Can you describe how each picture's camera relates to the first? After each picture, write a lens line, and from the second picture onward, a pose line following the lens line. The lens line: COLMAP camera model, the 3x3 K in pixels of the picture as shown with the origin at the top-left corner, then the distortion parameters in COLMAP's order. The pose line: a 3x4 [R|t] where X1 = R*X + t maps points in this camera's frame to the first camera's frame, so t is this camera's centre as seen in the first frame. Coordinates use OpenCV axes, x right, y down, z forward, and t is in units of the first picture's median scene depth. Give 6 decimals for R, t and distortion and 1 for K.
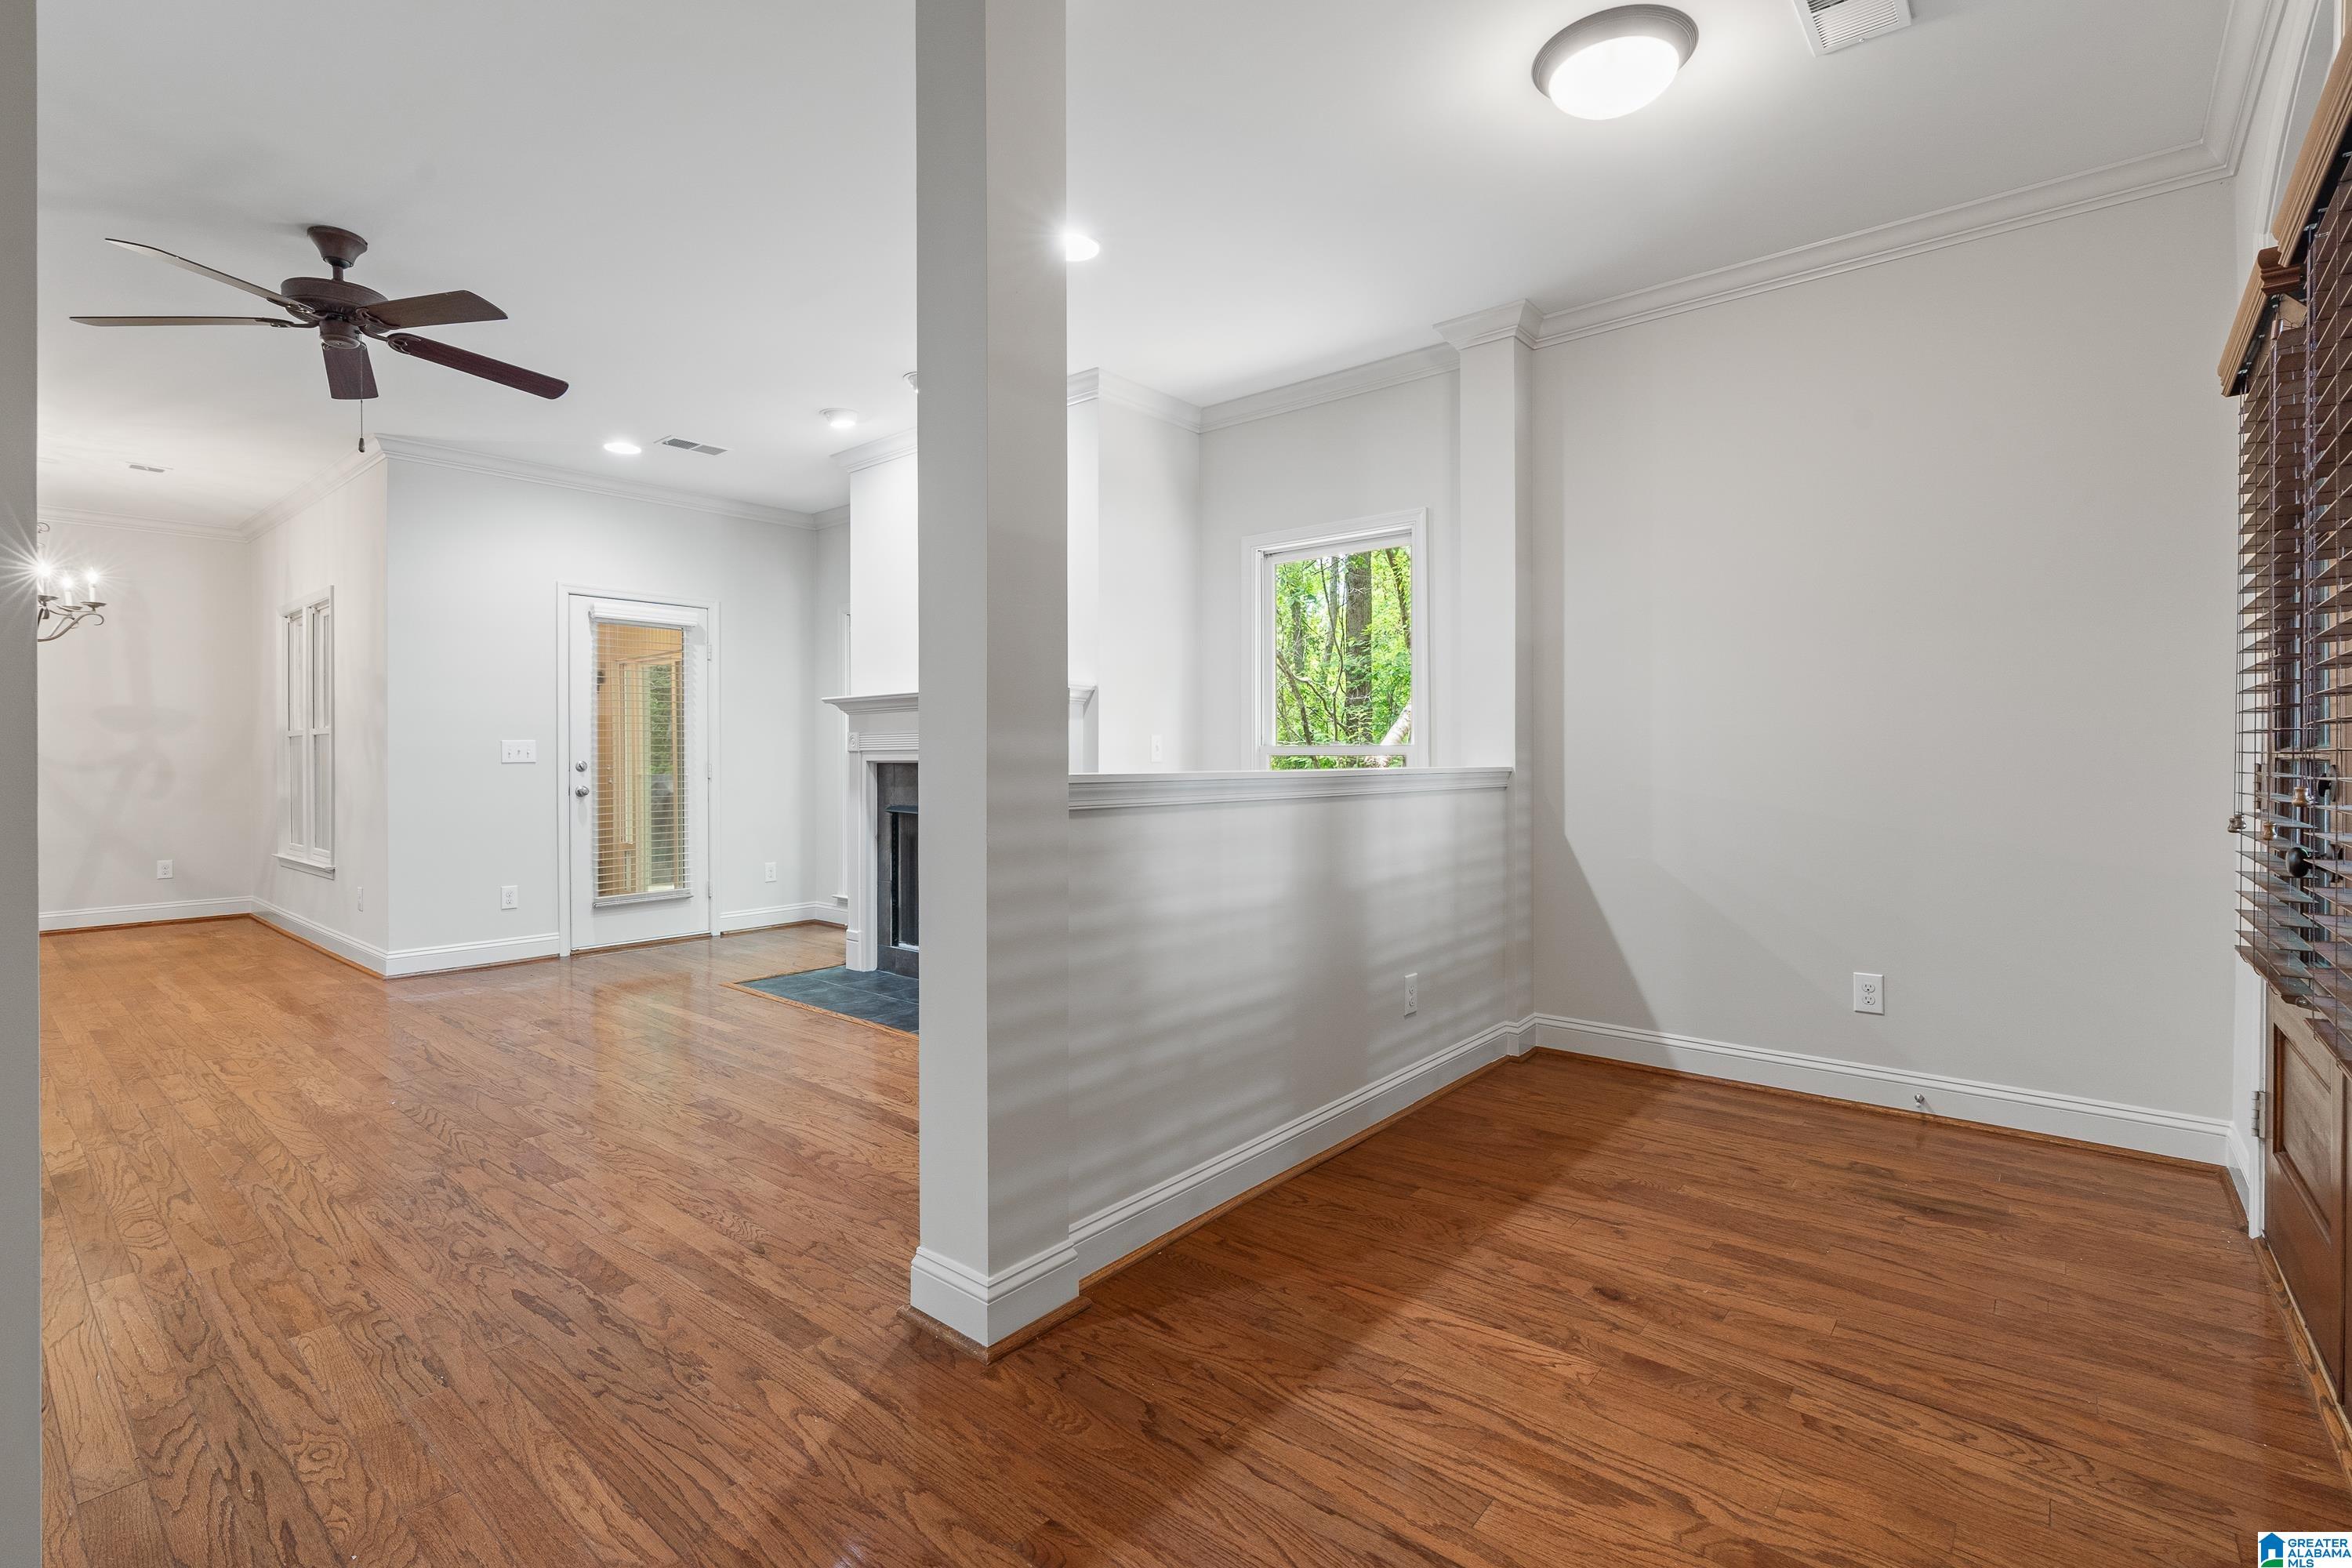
lens RADIAL K [[1071.8, 0, 1168.2], [0, 1071.8, 773.9], [0, 0, 1]] dist [-0.008444, 0.001873]
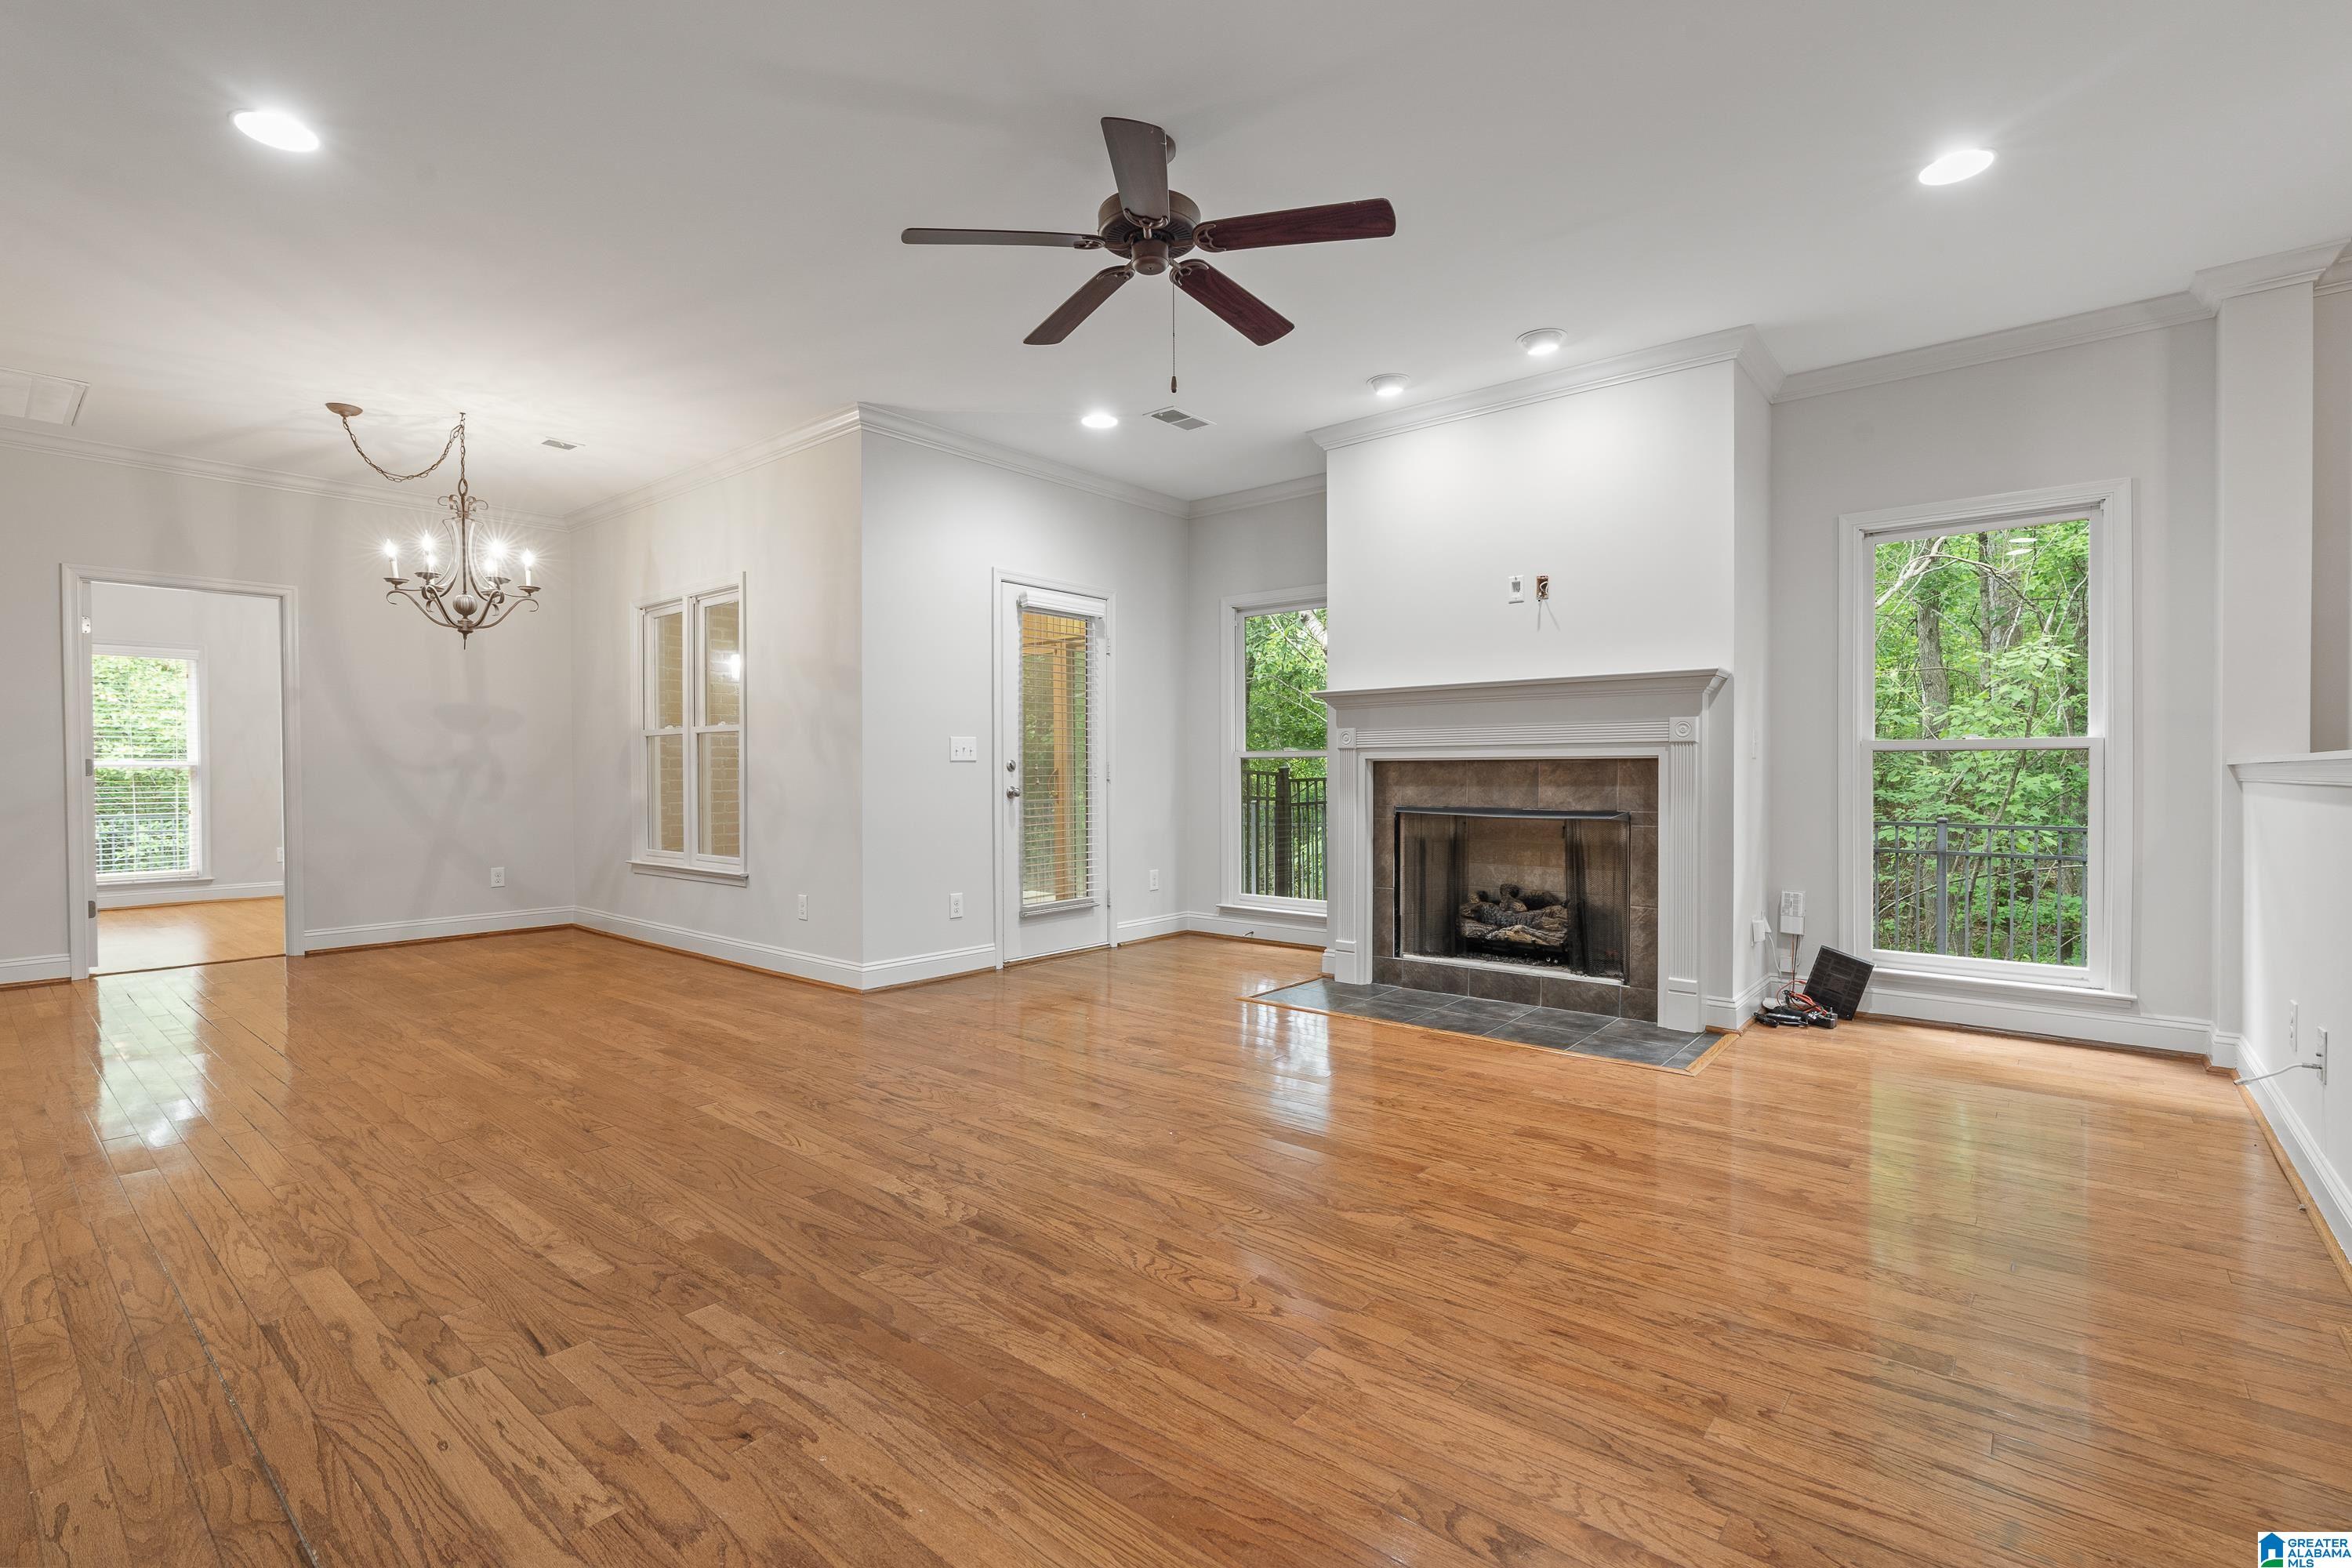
lens RADIAL K [[1071.8, 0, 1183.9], [0, 1071.8, 790.4], [0, 0, 1]] dist [-0.008444, 0.001873]
pose [[0.999999, 0.000704, -0.001034, -0.440232], [-0.000703, 0.999999, 0.001446, 0.014499], [0.001035, -0.001445, 0.999998, 0.070171]]
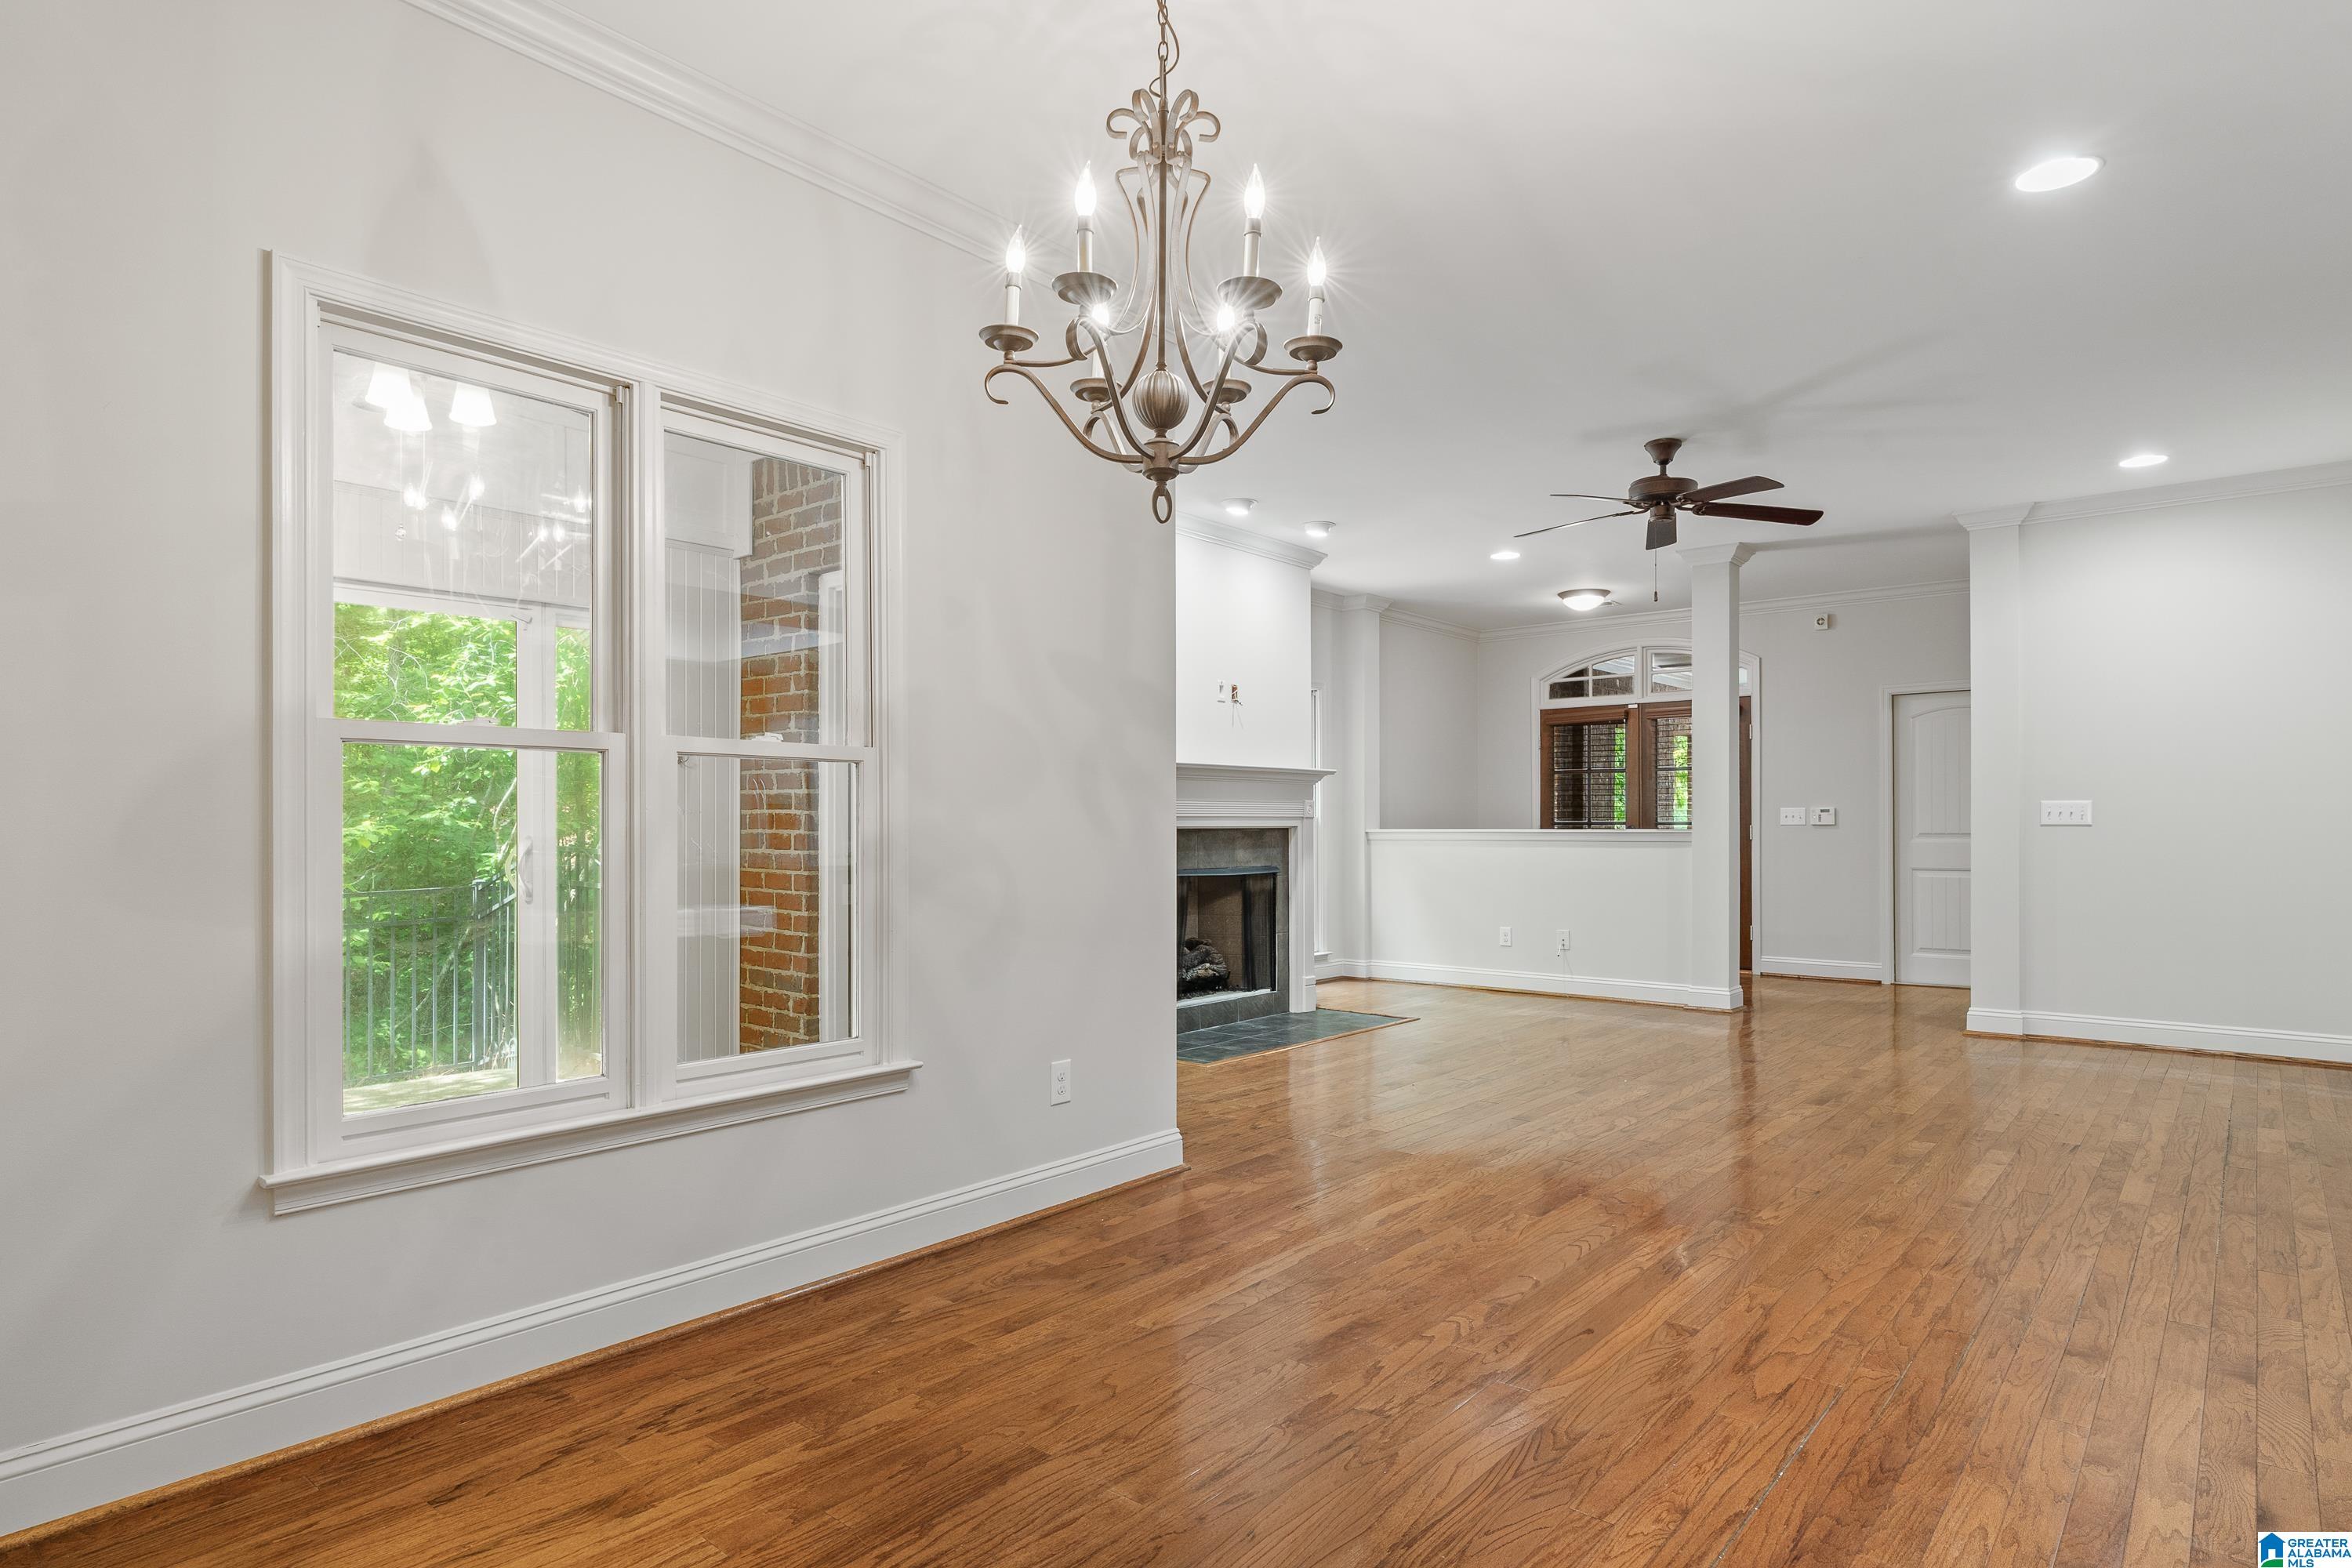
lens RADIAL K [[1261.5, 0, 1198.7], [0, 1261.5, 819.8], [0, 0, 1]] dist [-0.000931, 0.000090]
pose [[0.000207, 0.011224, 0.999937, -1.420161], [0.015756, 0.999813, -0.011226, -0.003611], [-0.999876, 0.015757, 0.000030, 0.946995]]
